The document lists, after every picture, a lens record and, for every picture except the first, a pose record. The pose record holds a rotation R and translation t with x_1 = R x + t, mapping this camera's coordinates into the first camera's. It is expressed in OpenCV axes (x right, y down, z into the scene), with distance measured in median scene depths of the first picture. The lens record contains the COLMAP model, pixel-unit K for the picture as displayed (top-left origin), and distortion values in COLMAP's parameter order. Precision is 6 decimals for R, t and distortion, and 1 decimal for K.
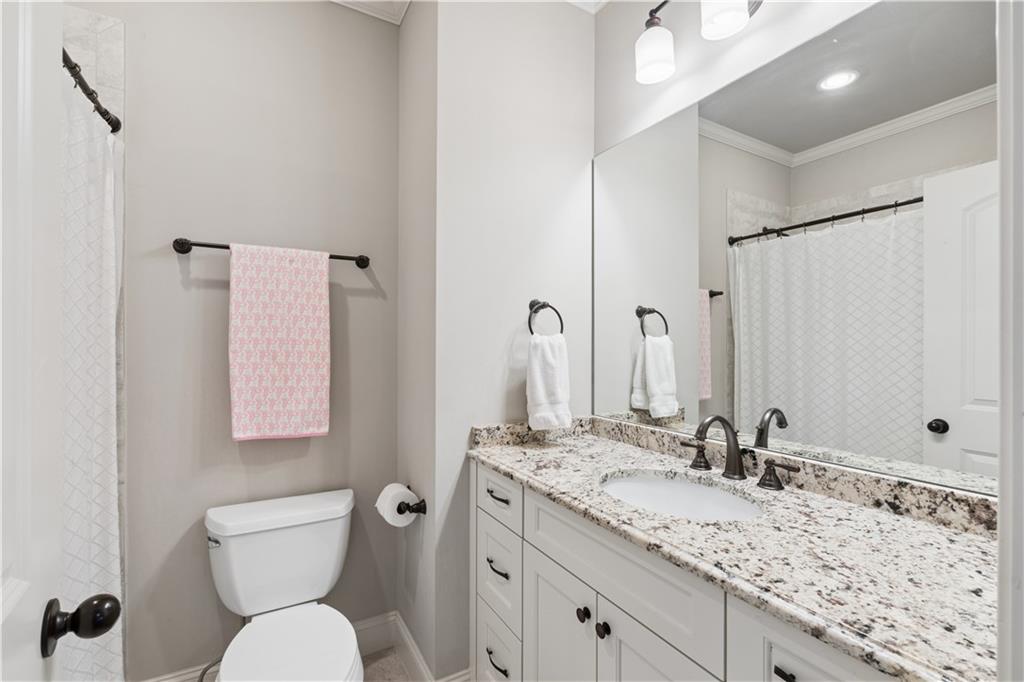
lens RADIAL K [[449.4, 0, 512.3], [0, 449.4, 342.7], [0, 0, 1]] dist [-0.005468, -0.000806]
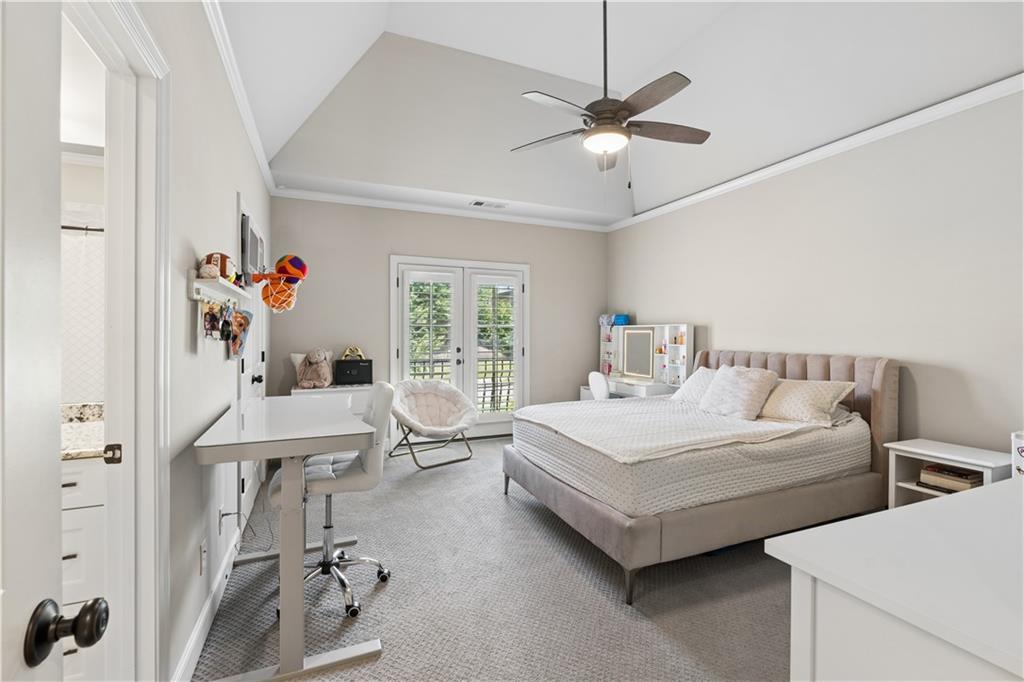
lens RADIAL K [[449.4, 0, 512.1], [0, 449.4, 335.9], [0, 0, 1]] dist [-0.005468, -0.000806]
pose [[0.104574, 0.002348, 0.994514, -0.858261], [-0.006908, 0.999975, -0.001635, 0.003849], [-0.994493, -0.006700, 0.104587, -1.039825]]
